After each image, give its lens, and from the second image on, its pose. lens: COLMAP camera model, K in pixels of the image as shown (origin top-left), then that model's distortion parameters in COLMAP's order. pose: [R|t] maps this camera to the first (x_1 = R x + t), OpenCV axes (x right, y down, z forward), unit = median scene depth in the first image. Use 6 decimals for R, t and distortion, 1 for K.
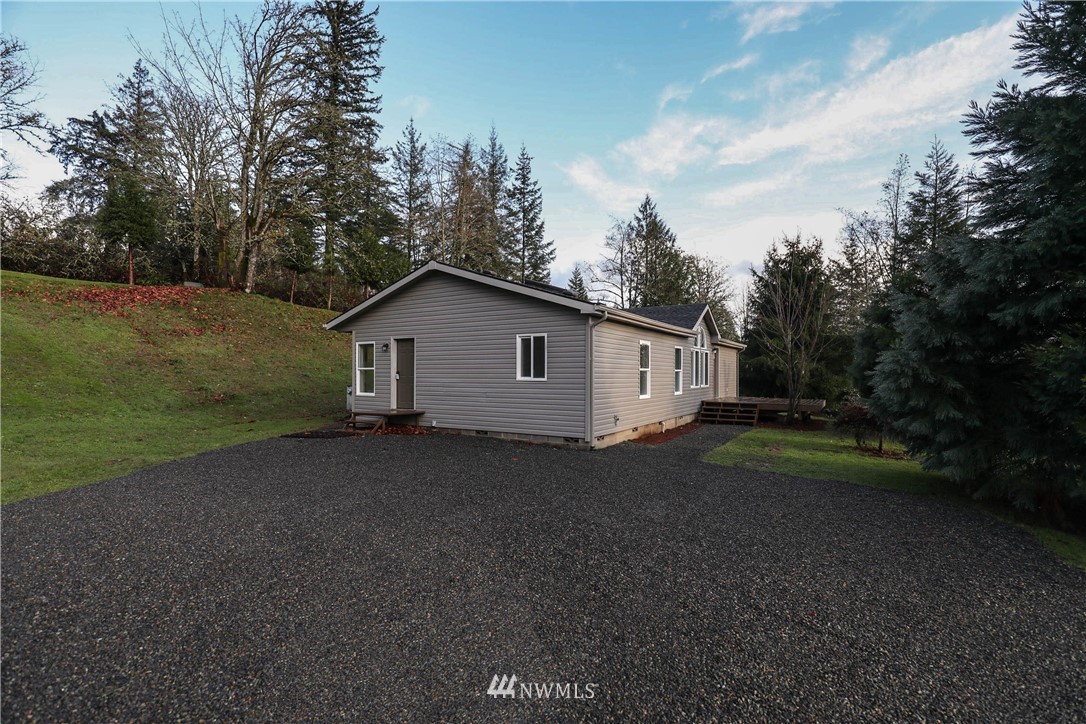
lens RADIAL K [[494.2, 0, 532.4], [0, 494.2, 363.7], [0, 0, 1]] dist [-0.024060, 0.000824]
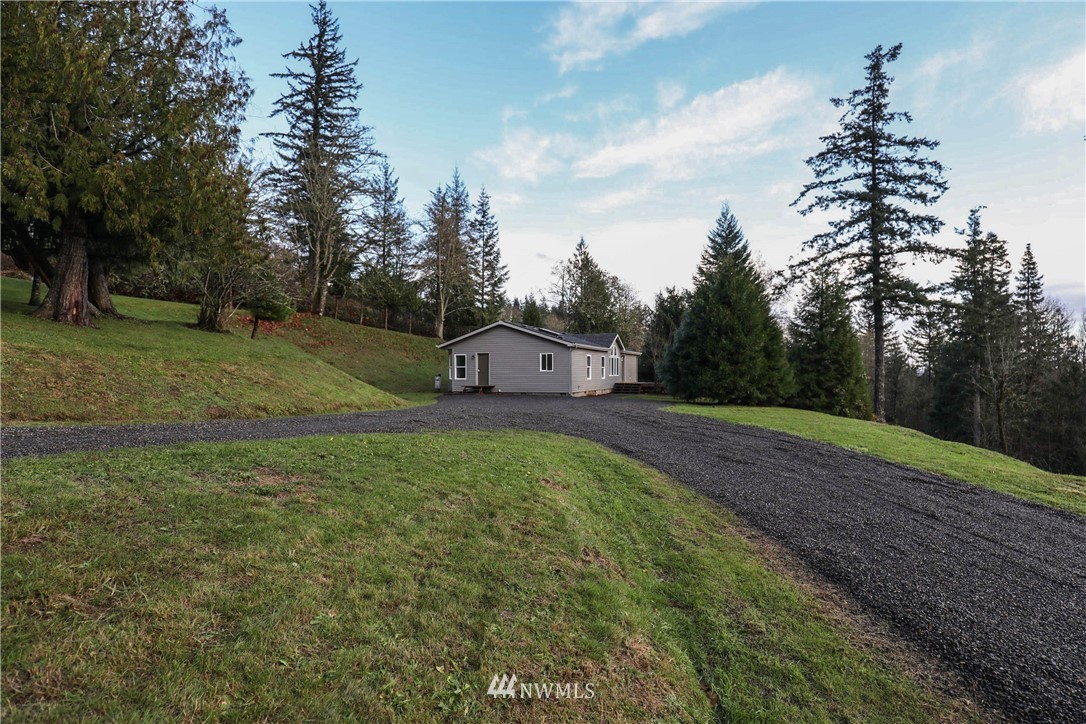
lens RADIAL K [[540.3, 0, 545.2], [0, 540.3, 361.4], [0, 0, 1]] dist [-0.030485, 0.000526]
pose [[0.984591, -0.001935, 0.174863, -0.103980], [0.002003, 0.999998, -0.000217, -0.003529], [-0.174863, 0.000564, 0.984593, -0.363401]]
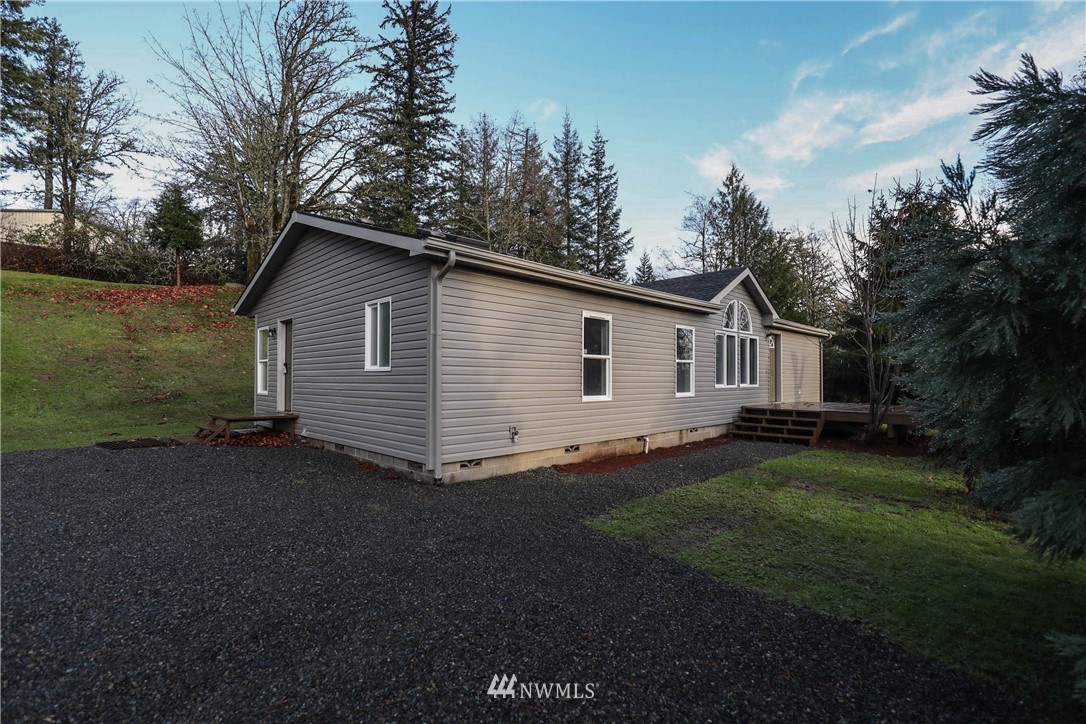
lens RADIAL K [[492.5, 0, 538.9], [0, 492.5, 365.5], [0, 0, 1]] dist [-0.026483, -0.000239]
pose [[0.975786, -0.006748, -0.218625, 0.073741], [0.005232, 0.999958, -0.007511, 0.007072], [0.218667, 0.006185, 0.975780, 0.087584]]
